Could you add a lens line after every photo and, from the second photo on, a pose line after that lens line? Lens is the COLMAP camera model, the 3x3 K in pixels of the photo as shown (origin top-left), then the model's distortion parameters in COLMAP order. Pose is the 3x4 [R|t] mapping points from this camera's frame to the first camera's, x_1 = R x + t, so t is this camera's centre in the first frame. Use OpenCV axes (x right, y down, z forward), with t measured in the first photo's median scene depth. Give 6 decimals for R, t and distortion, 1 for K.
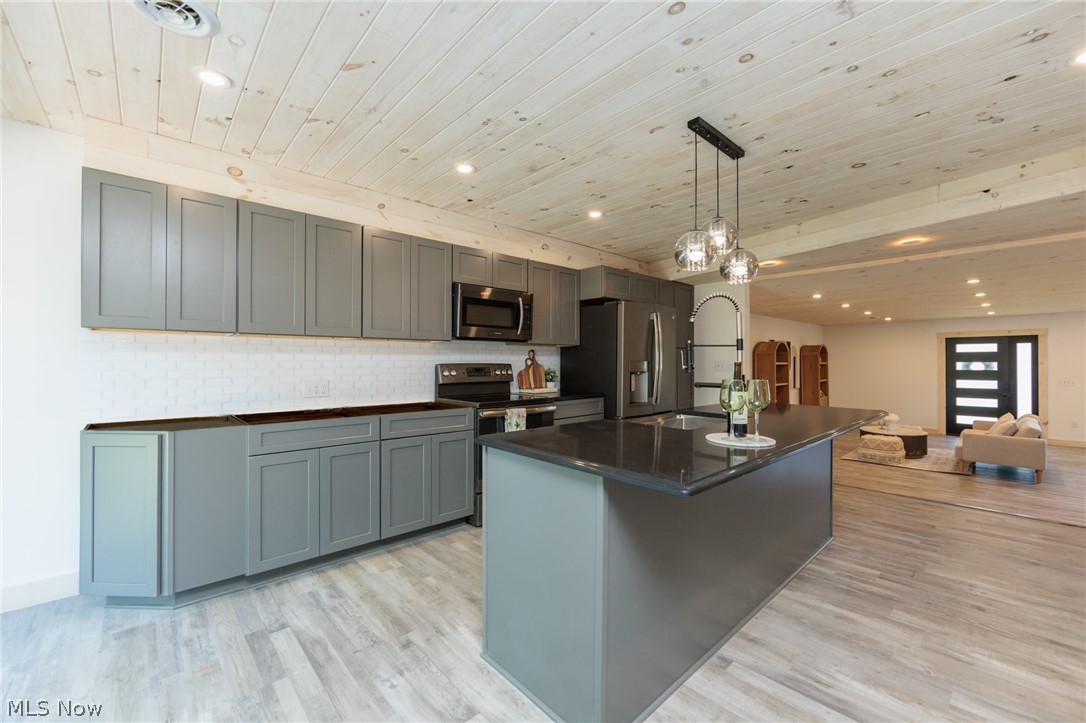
lens RADIAL K [[428.7, 0, 534.5], [0, 428.7, 363.1], [0, 0, 1]] dist [-0.002488, 0.000426]
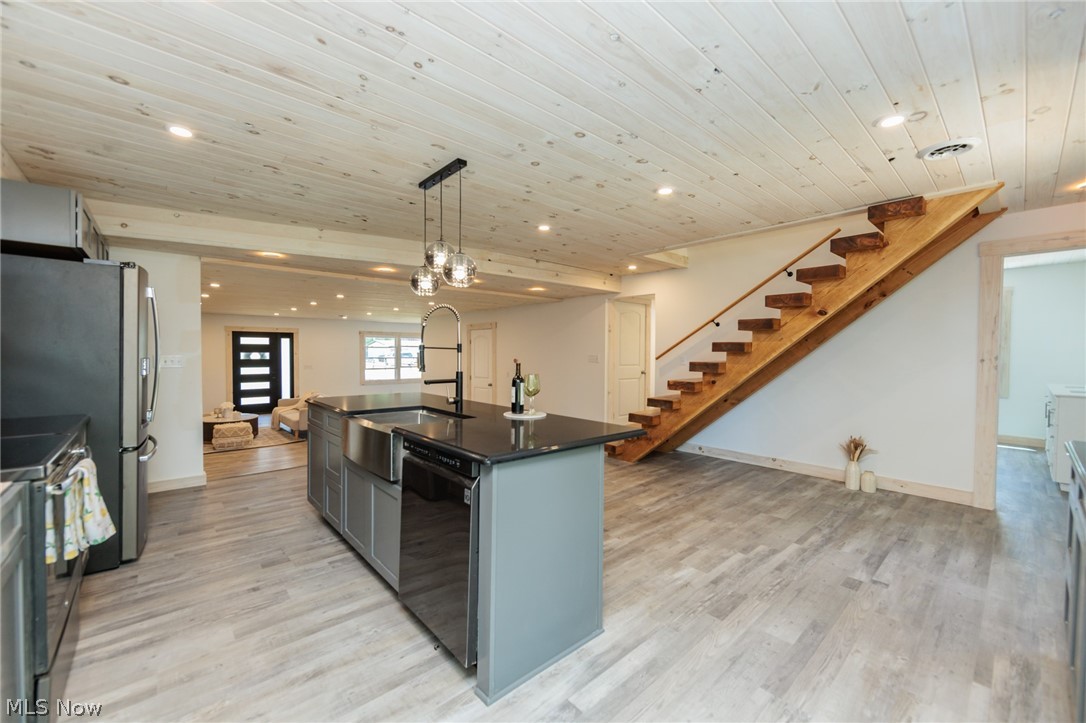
lens RADIAL K [[428.7, 0, 550.9], [0, 428.7, 366.9], [0, 0, 1]] dist [-0.002488, 0.000426]
pose [[-0.003494, -0.035595, 0.999360, -0.691981], [-0.004738, 0.999356, 0.035579, -0.029969], [-0.999983, -0.004611, -0.003660, 0.617818]]
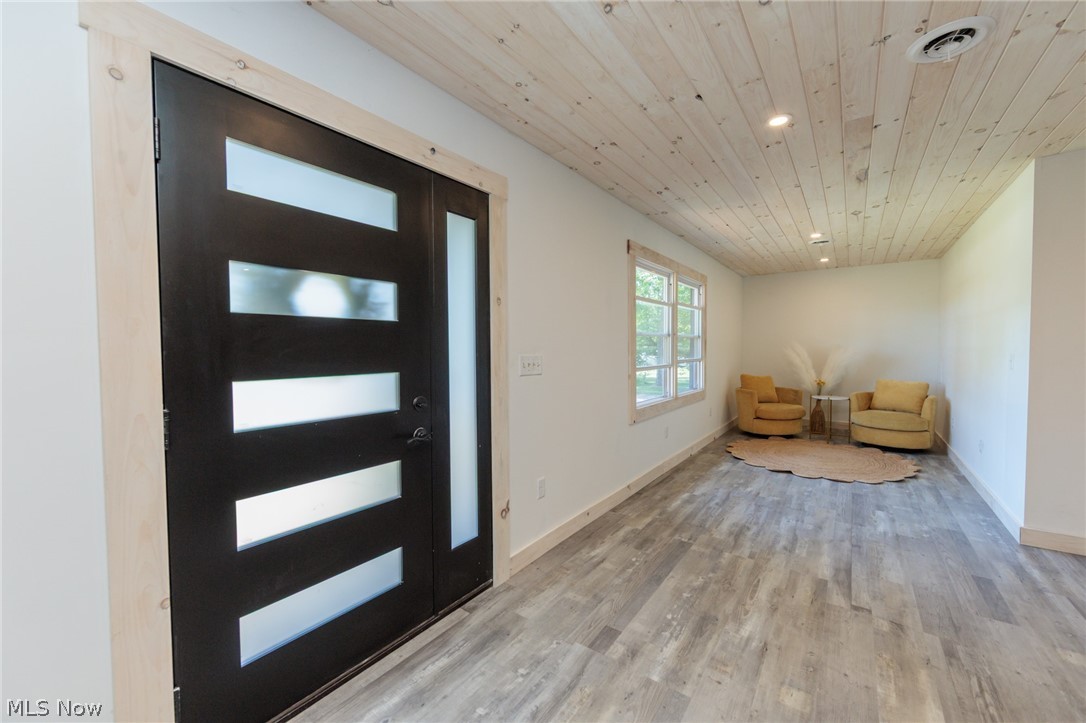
lens RADIAL K [[428.7, 0, 555.8], [0, 428.7, 358.1], [0, 0, 1]] dist [-0.002488, 0.000426]
pose [[-0.215996, -0.026504, 0.976034, 2.946929], [0.003763, 0.999601, 0.027977, 0.101436], [-0.976387, 0.009716, -0.215810, 3.386623]]
